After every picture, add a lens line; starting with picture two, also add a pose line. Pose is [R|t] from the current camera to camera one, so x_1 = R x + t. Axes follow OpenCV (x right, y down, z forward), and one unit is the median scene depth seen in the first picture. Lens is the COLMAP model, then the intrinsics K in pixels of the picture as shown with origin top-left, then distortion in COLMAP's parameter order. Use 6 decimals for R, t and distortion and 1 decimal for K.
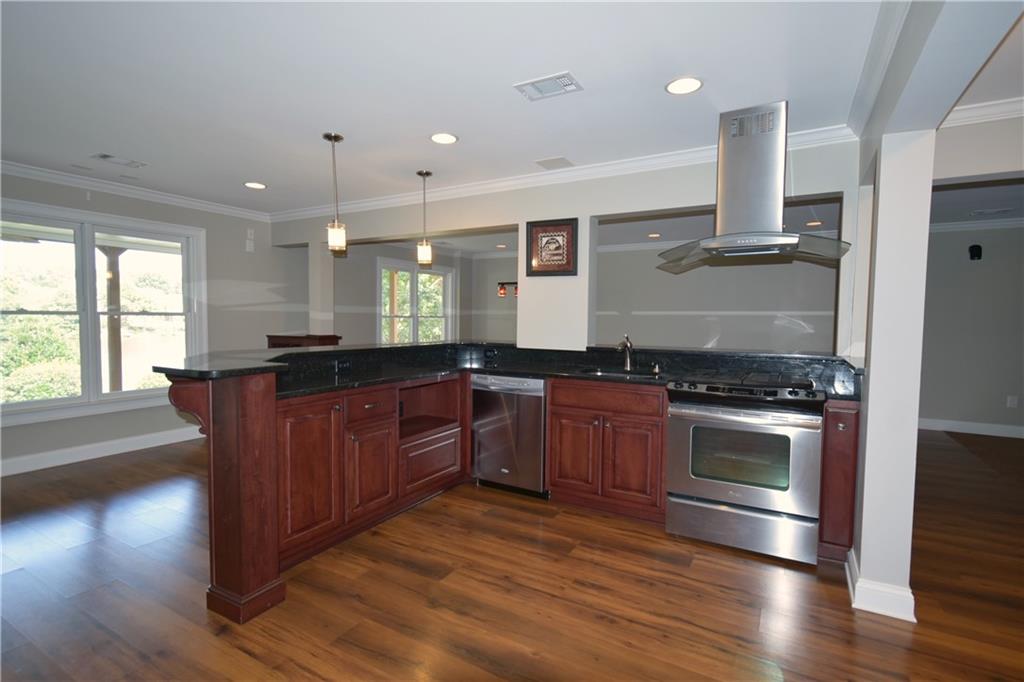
lens RADIAL K [[486.6, 0, 516.4], [0, 486.6, 342.5], [0, 0, 1]] dist [0.002944, -0.000089]
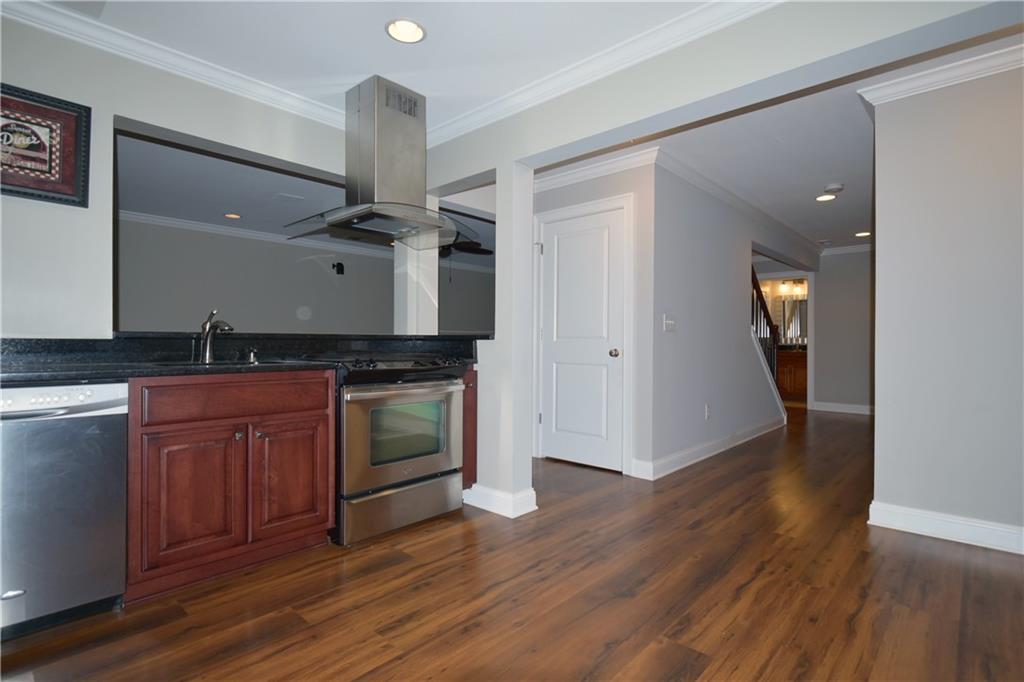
lens RADIAL K [[504.7, 0, 517.9], [0, 504.7, 341.8], [0, 0, 1]] dist [0.009335, -0.007452]
pose [[0.221492, -0.007547, 0.975133, -0.403297], [0.050523, 0.998716, -0.003746, 0.055753], [-0.973852, 0.050097, 0.221589, 0.447738]]
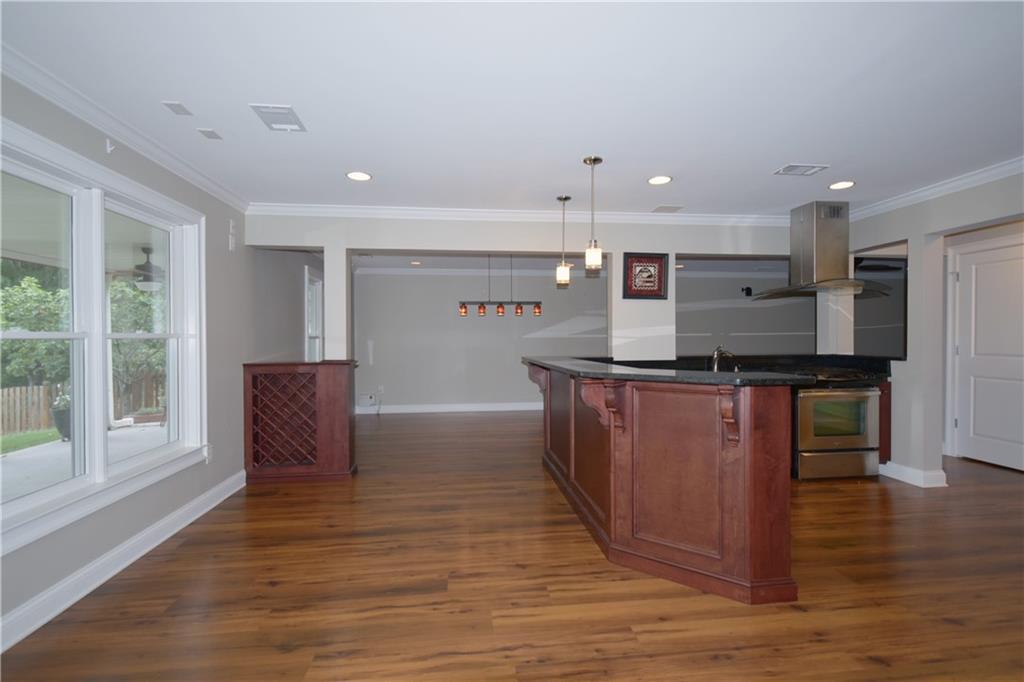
lens RADIAL K [[486.6, 0, 516.4], [0, 486.6, 342.5], [0, 0, 1]] dist [0.002944, -0.000089]
pose [[0.804930, -0.020562, 0.593013, -1.079815], [0.045278, 0.998614, -0.026833, -0.014458], [-0.591639, 0.048449, 0.804746, 0.272121]]
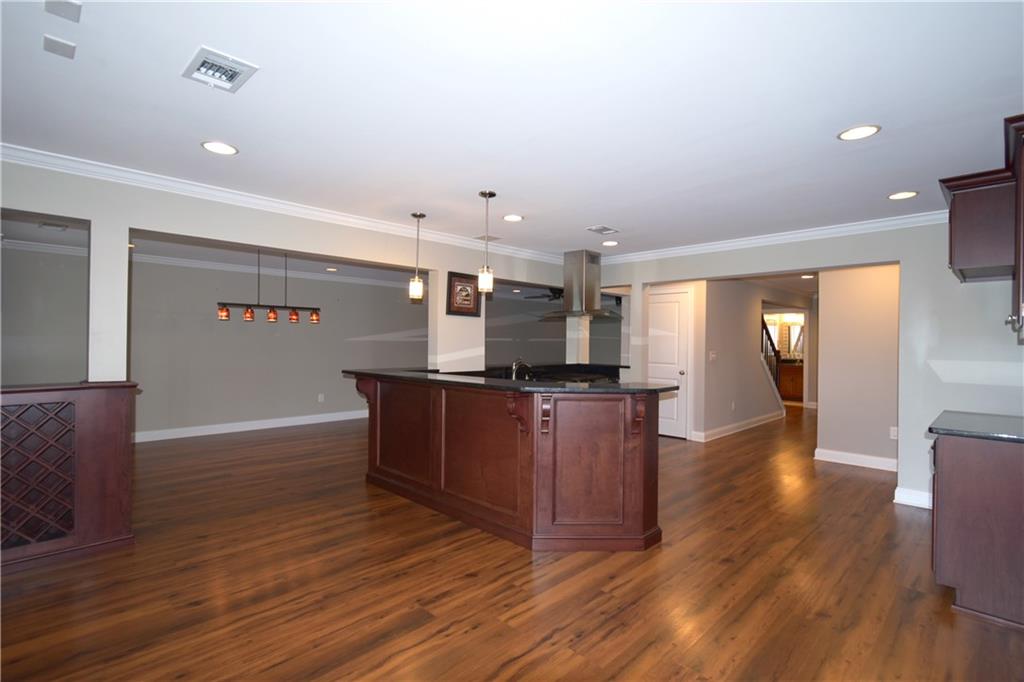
lens RADIAL K [[486.6, 0, 516.4], [0, 486.6, 342.5], [0, 0, 1]] dist [0.002944, -0.000089]
pose [[0.264405, -0.007564, 0.964382, -1.398344], [0.042602, 0.999085, -0.003844, -0.063869], [-0.963470, 0.042101, 0.264485, 0.621097]]
